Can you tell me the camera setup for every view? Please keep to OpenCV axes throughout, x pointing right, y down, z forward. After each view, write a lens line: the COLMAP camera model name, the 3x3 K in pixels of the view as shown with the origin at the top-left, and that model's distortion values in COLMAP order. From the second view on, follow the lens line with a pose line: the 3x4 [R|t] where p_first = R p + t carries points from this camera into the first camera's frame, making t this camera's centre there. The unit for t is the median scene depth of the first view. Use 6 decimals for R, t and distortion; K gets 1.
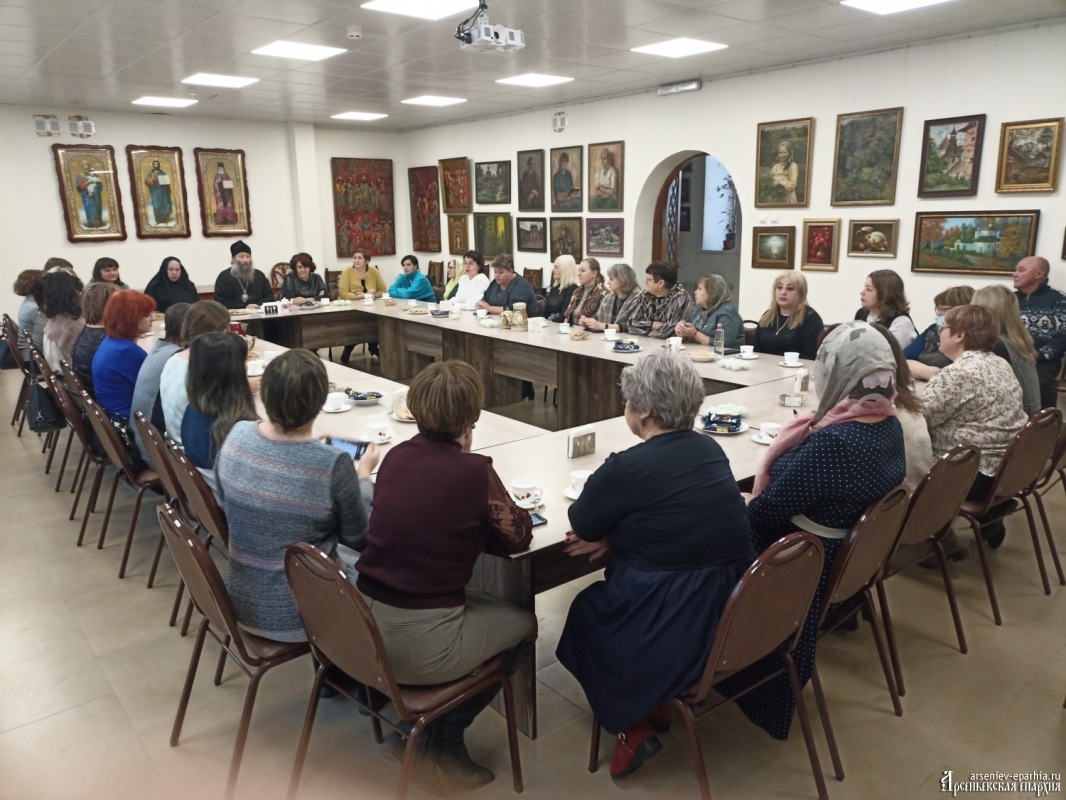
lens RADIAL K [[795.4, 0, 533.3], [0, 795.4, 400.7], [0, 0, 1]] dist [0.008716, -0.006788]
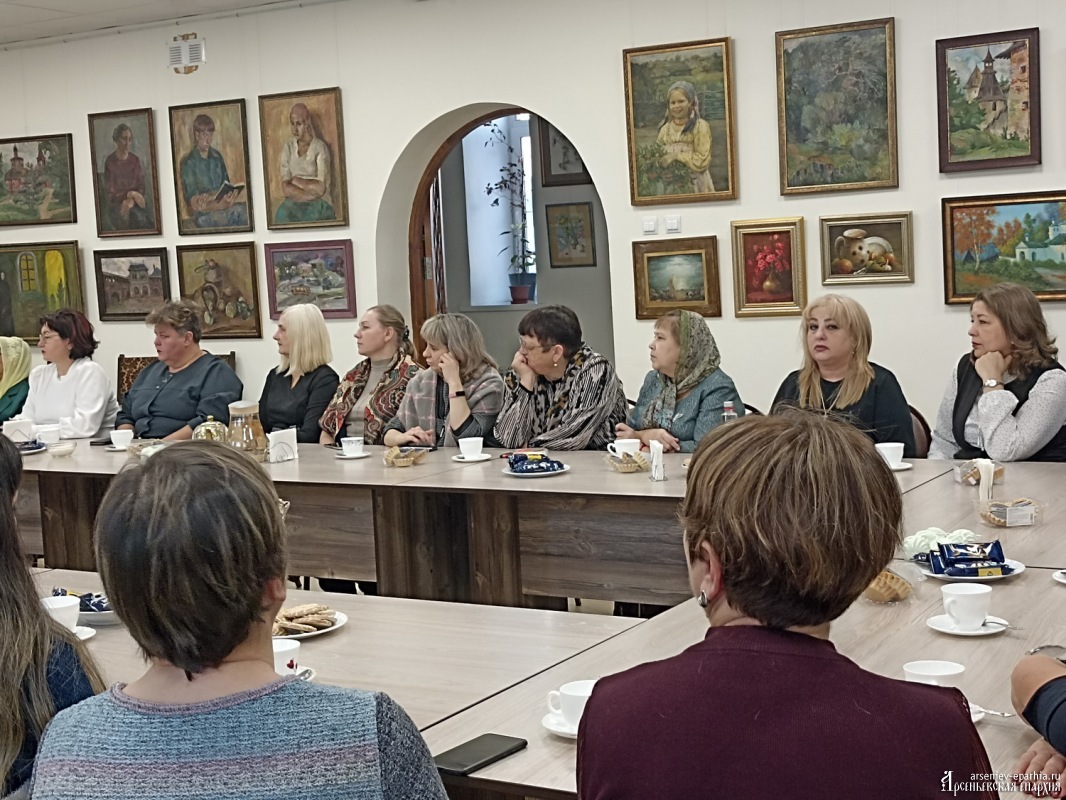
lens RADIAL K [[1551.8, 0, 533.4], [0, 1551.8, 400.6], [0, 0, 1]] dist [0.021982, 0.000000]
pose [[0.927964, -0.058147, 0.368106, -0.157363], [0.115780, 0.983857, -0.136459, 0.013524], [-0.354229, 0.169248, 0.919716, 0.107936]]
